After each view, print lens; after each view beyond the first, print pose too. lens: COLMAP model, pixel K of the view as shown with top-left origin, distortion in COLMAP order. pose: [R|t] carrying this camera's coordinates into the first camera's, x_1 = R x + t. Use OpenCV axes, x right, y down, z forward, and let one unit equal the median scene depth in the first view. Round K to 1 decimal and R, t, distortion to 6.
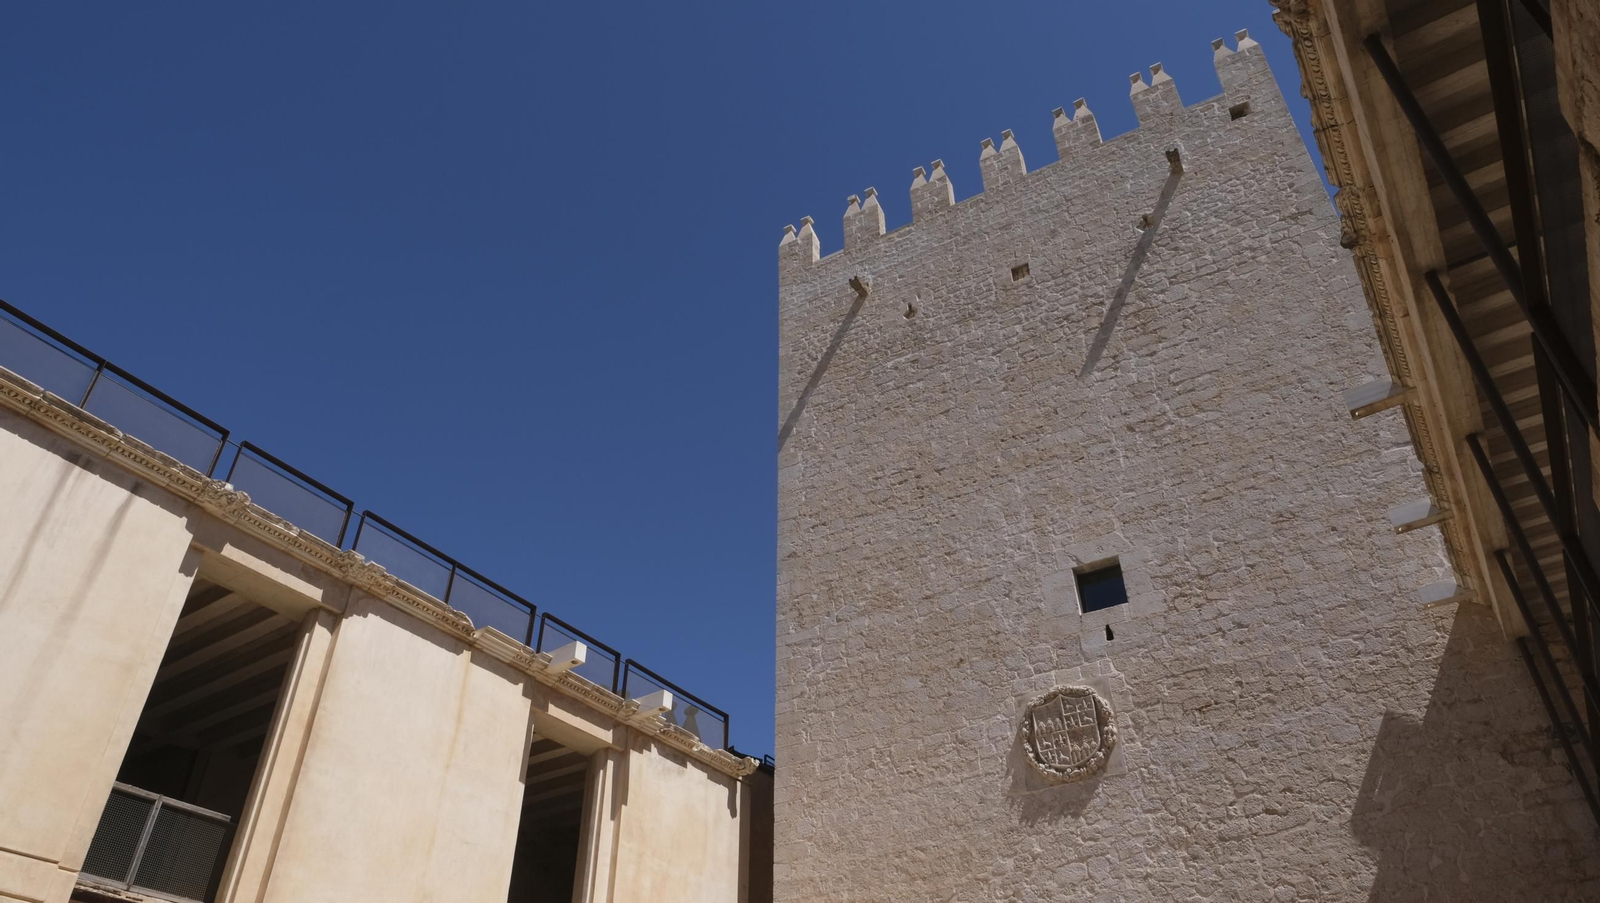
lens RADIAL K [[1085.1, 0, 797.7], [0, 1085.1, 452.1], [0, 0, 1]] dist [-0.034738, 0.011872]
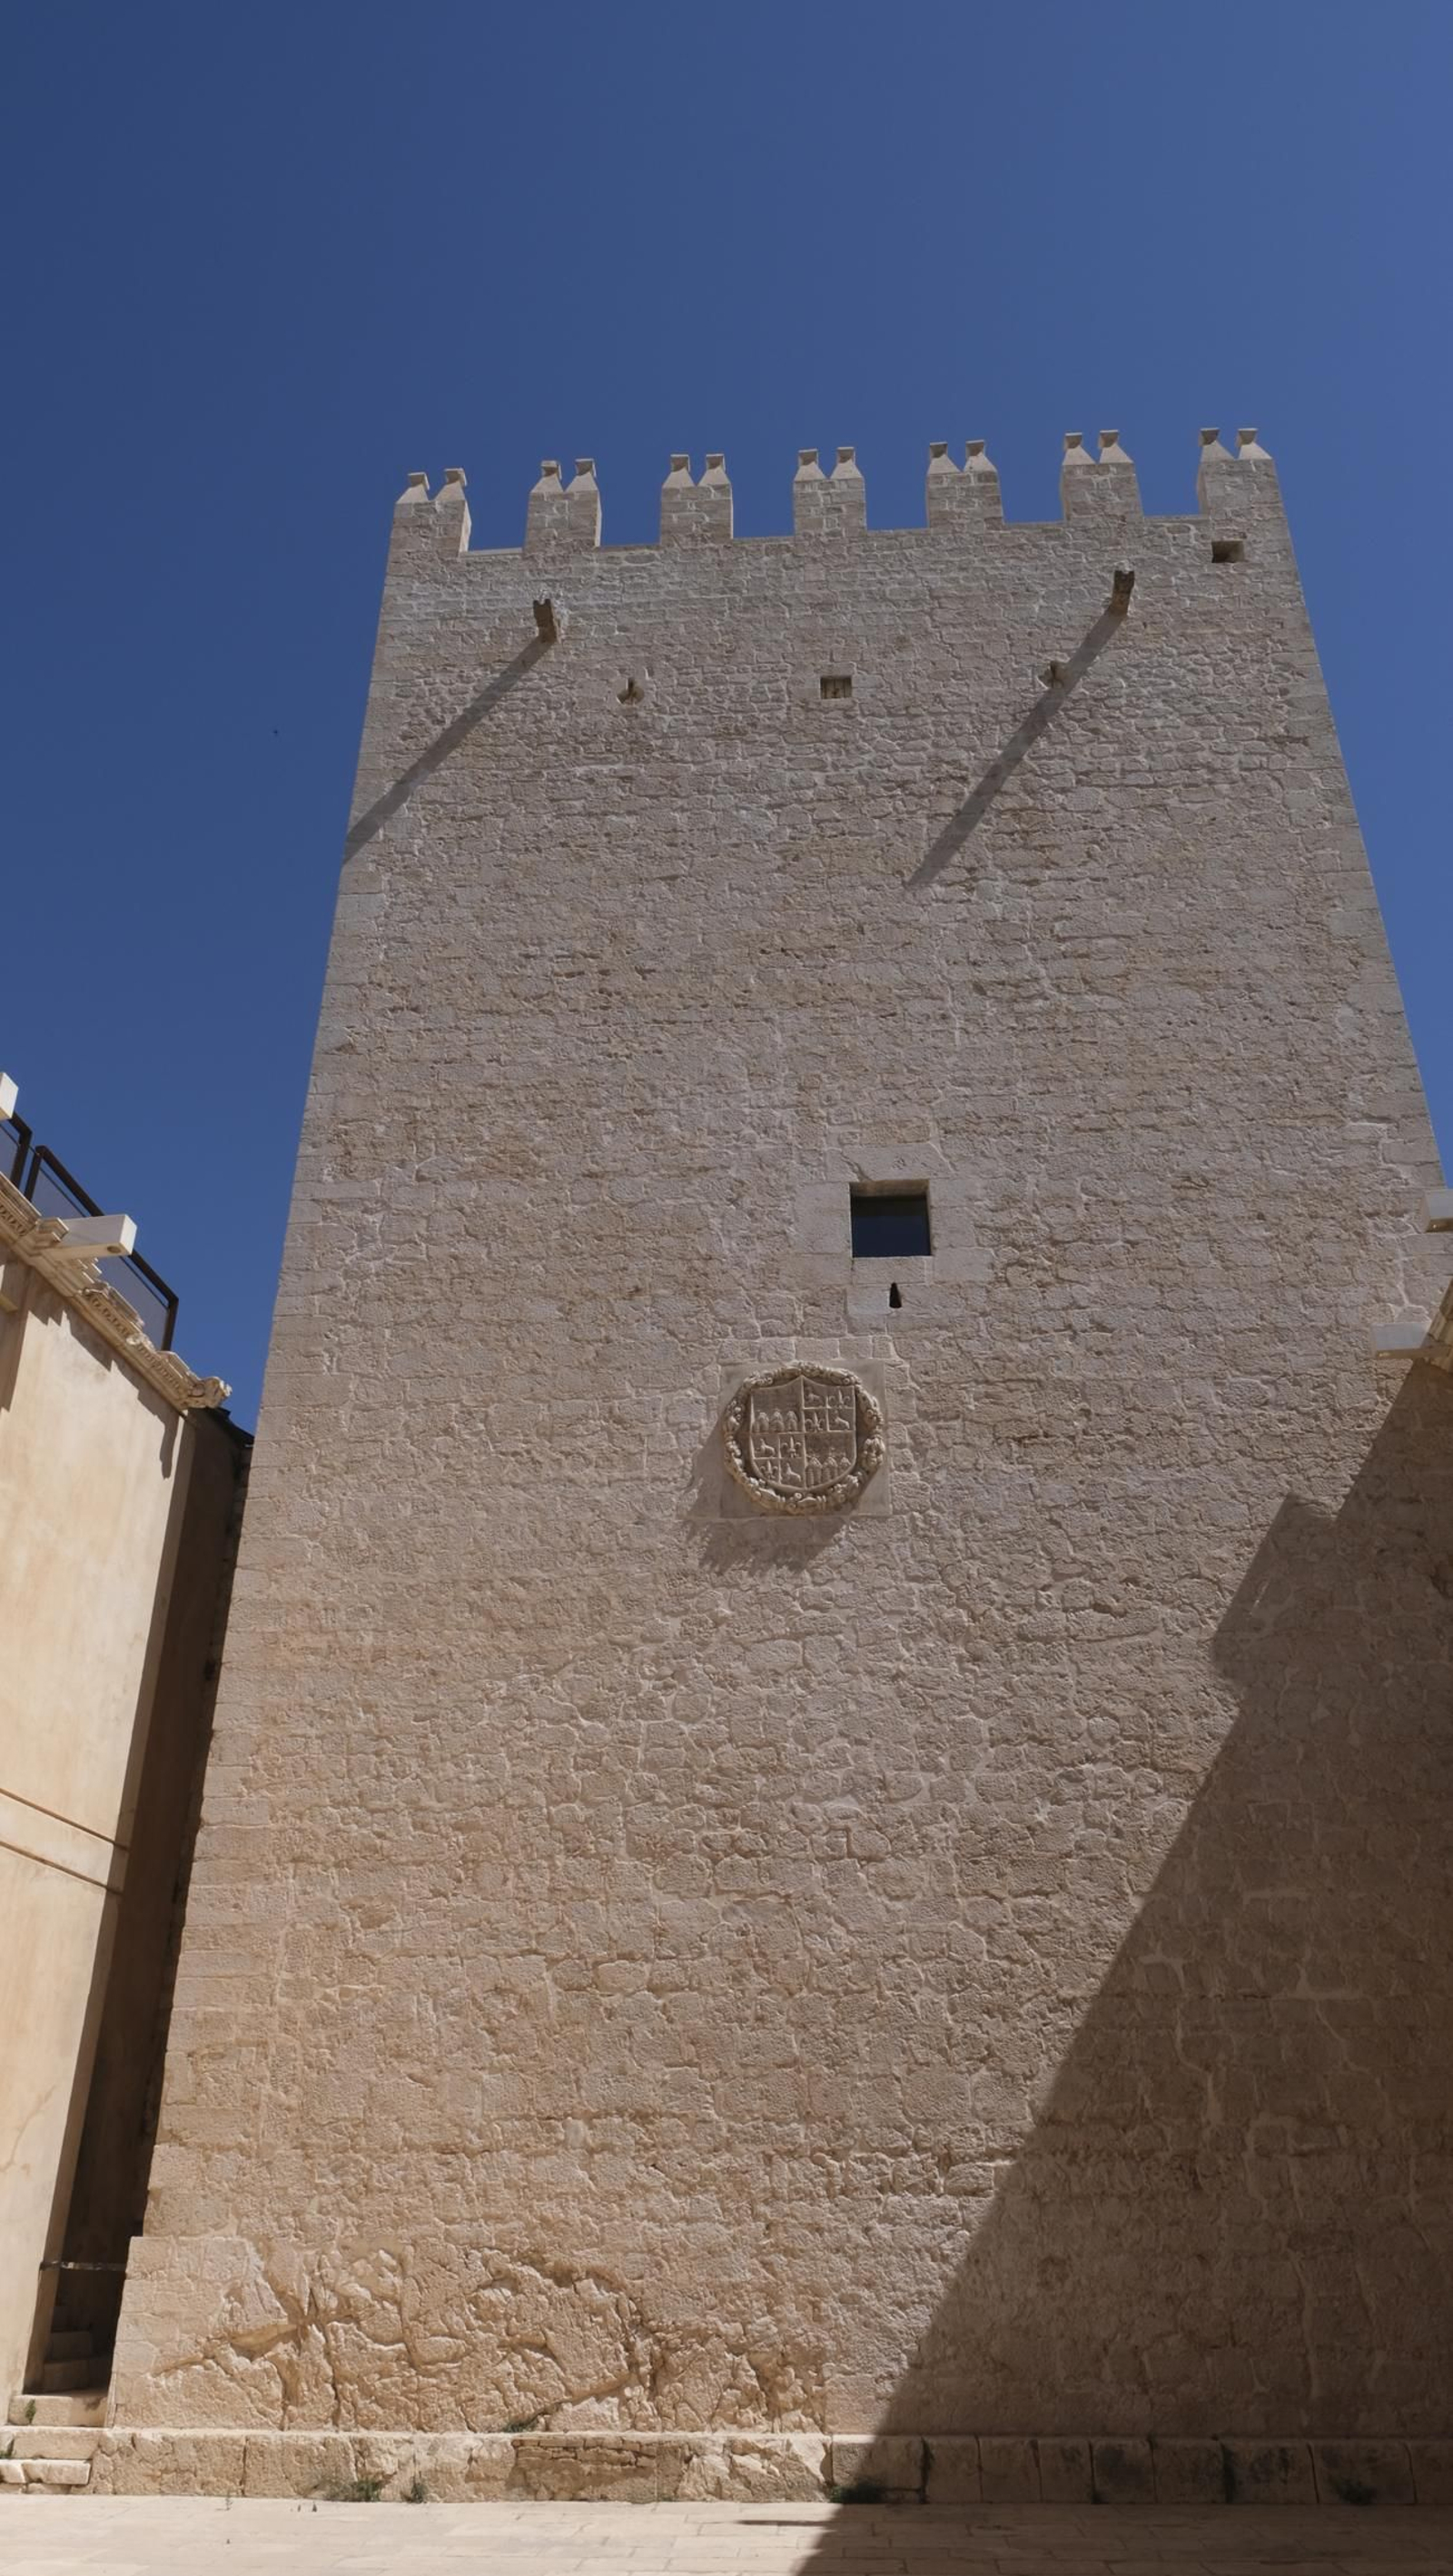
lens RADIAL K [[1747.2, 0, 730.0], [0, 1747.2, 1286.4], [0, 0, 1]] dist [-0.034738, 0.011872]
pose [[0.904534, 0.218799, 0.365985, -0.148982], [-0.269634, 0.958420, 0.093426, 0.089388], [-0.330325, -0.183189, 0.925919, 0.112539]]
